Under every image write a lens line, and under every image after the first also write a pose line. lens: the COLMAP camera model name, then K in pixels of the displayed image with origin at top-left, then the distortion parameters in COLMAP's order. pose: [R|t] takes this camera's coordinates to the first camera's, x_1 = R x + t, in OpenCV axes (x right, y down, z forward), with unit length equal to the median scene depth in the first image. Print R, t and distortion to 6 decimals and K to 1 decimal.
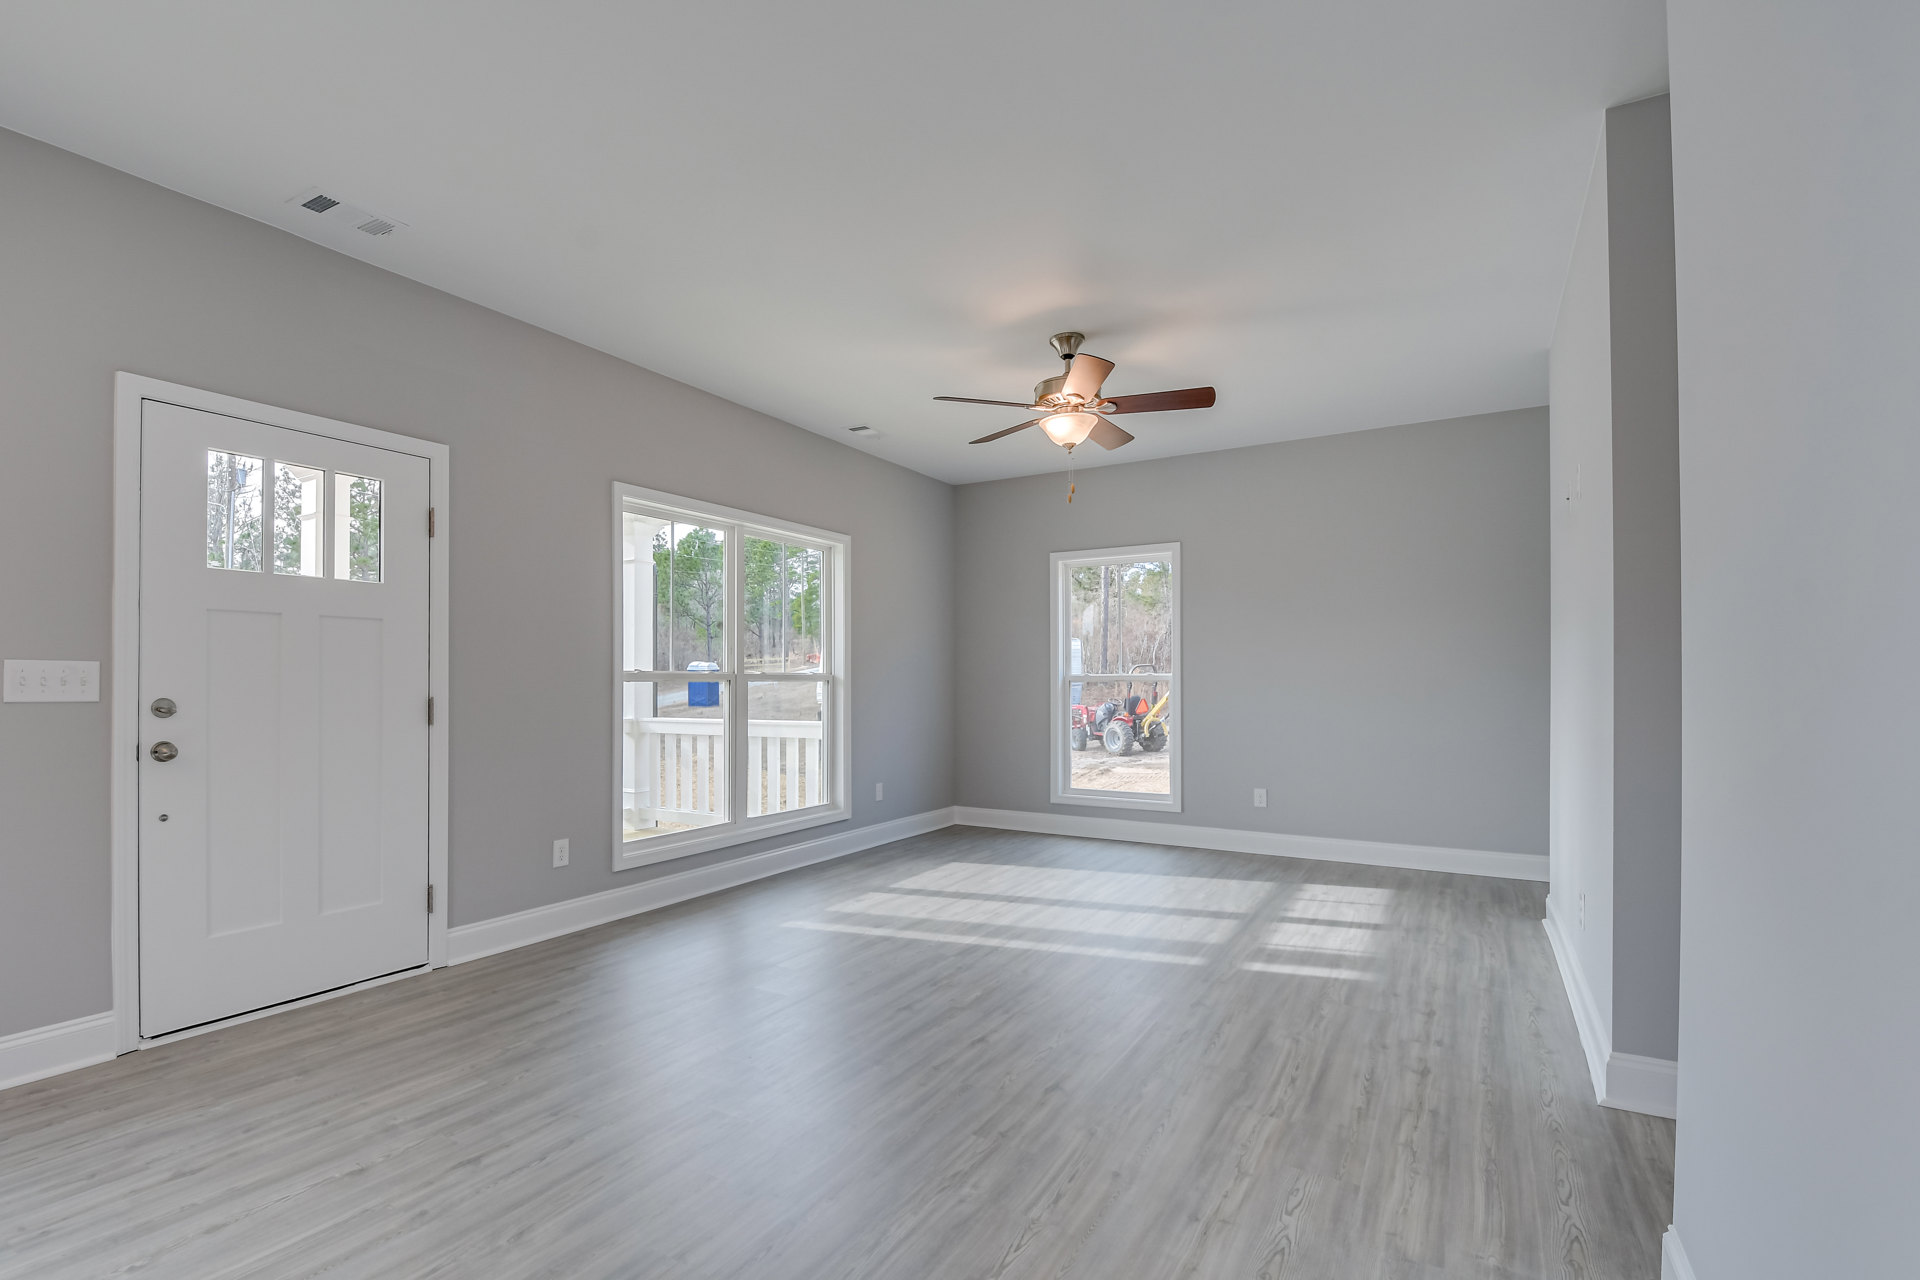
lens RADIAL K [[872.0, 0, 932.7], [0, 872.0, 676.9], [0, 0, 1]] dist [0.011319, -0.019558]
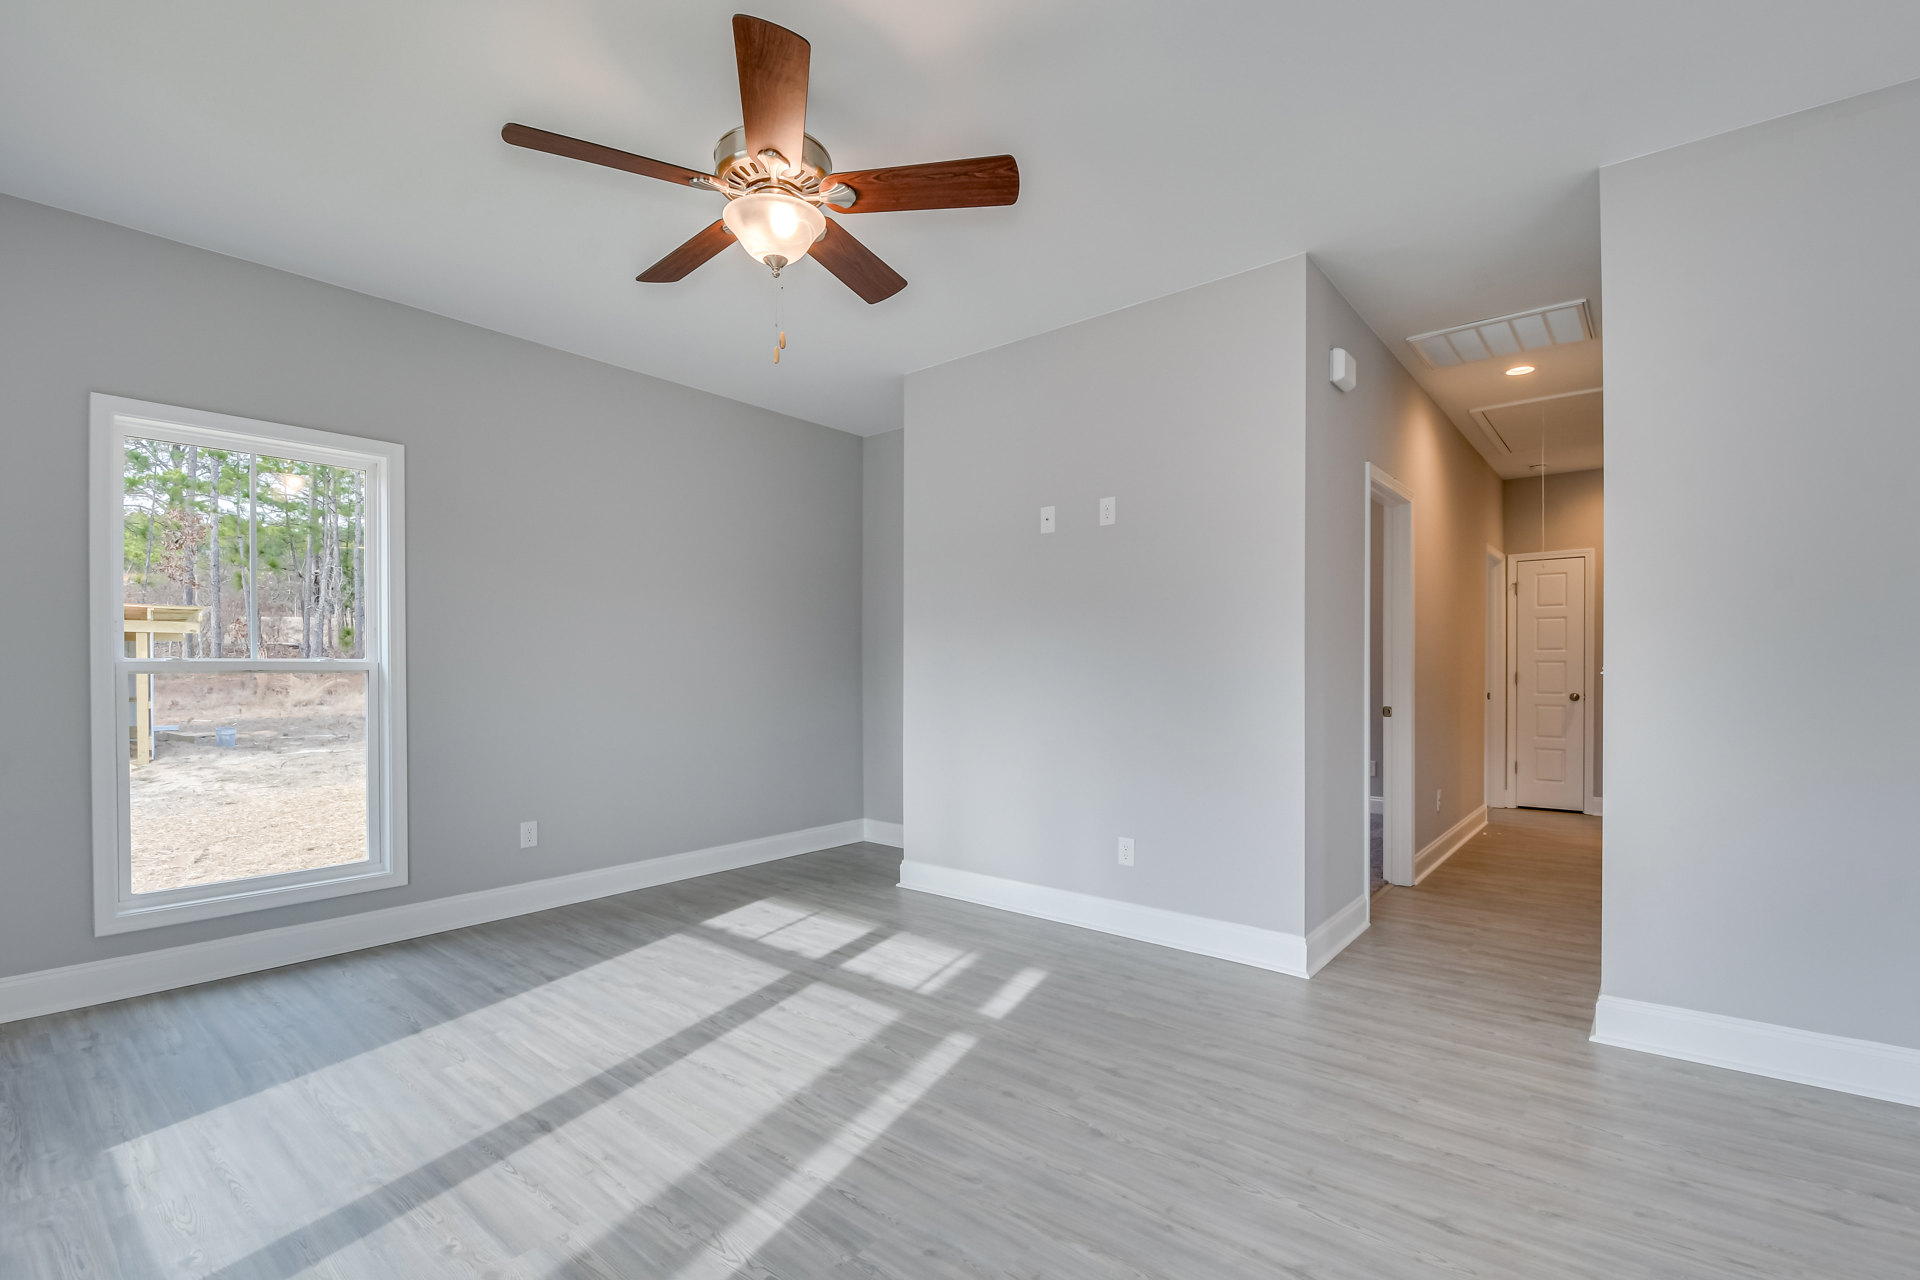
lens RADIAL K [[855.7, 0, 963.4], [0, 855.7, 682.1], [0, 0, 1]] dist [0.009541, -0.019801]
pose [[0.146151, -0.015011, 0.989148, -0.393902], [-0.005046, 0.999861, 0.015919, 0.001395], [-0.989249, -0.007318, 0.146055, 0.814660]]
